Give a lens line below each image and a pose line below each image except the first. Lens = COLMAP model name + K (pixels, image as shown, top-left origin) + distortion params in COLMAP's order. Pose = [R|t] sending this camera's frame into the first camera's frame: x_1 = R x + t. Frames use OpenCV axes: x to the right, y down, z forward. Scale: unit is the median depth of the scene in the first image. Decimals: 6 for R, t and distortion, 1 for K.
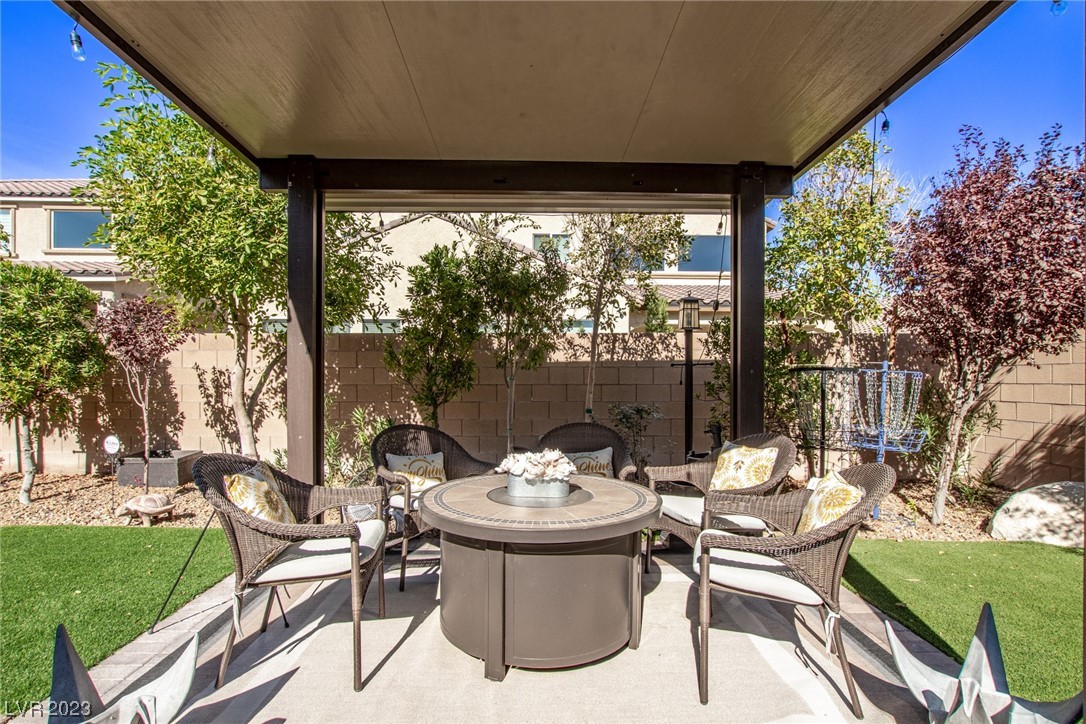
lens RADIAL K [[527.8, 0, 548.1], [0, 527.8, 381.6], [0, 0, 1]] dist [-0.012014, -0.000337]
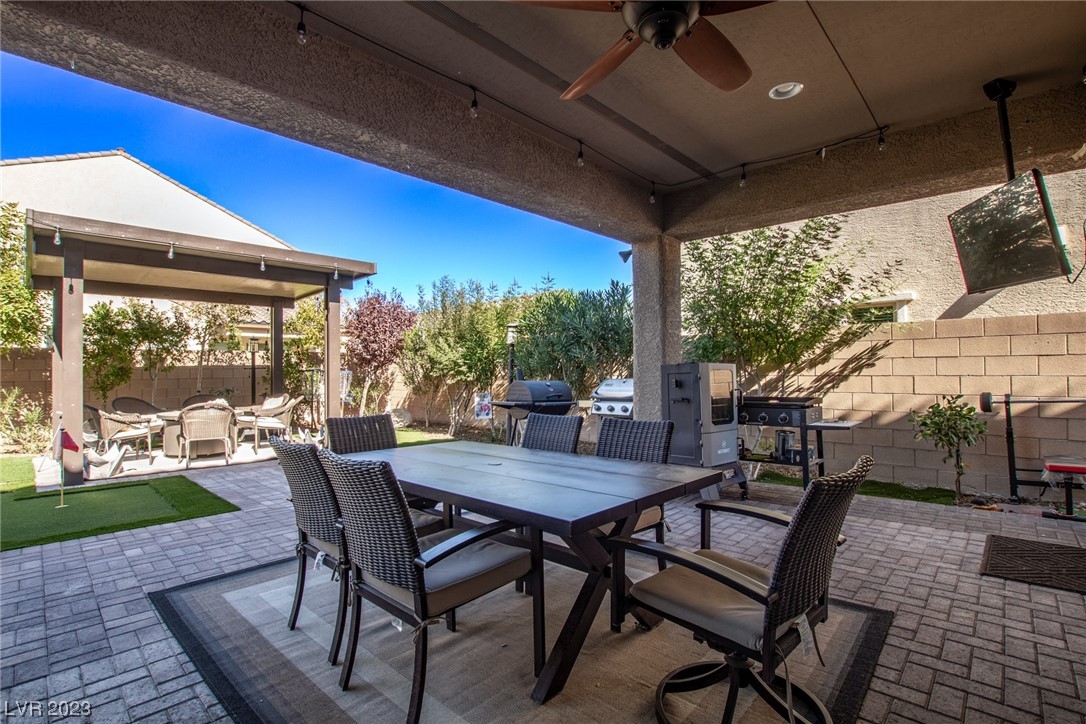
lens RADIAL K [[509.8, 0, 548.7], [0, 509.8, 369.1], [0, 0, 1]] dist [0.002615, -0.000216]
pose [[0.710444, -0.011563, 0.703659, -0.327110], [0.010144, 0.999929, 0.006189, -0.028505], [-0.703681, 0.002741, 0.710511, -1.270770]]
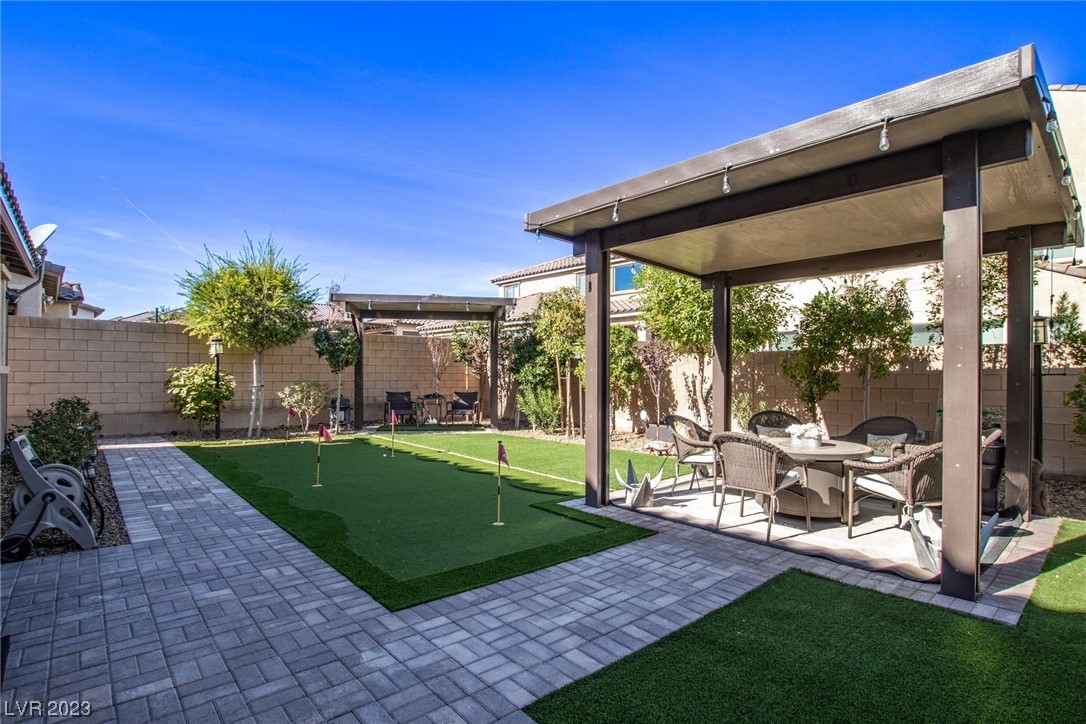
lens RADIAL K [[527.8, 0, 548.1], [0, 527.8, 381.6], [0, 0, 1]] dist [-0.012014, -0.000337]
pose [[0.638729, 0.010645, -0.769359, 0.416153], [-0.004554, 0.999939, 0.010055, -0.021374], [0.769419, -0.002919, 0.638738, -0.488885]]
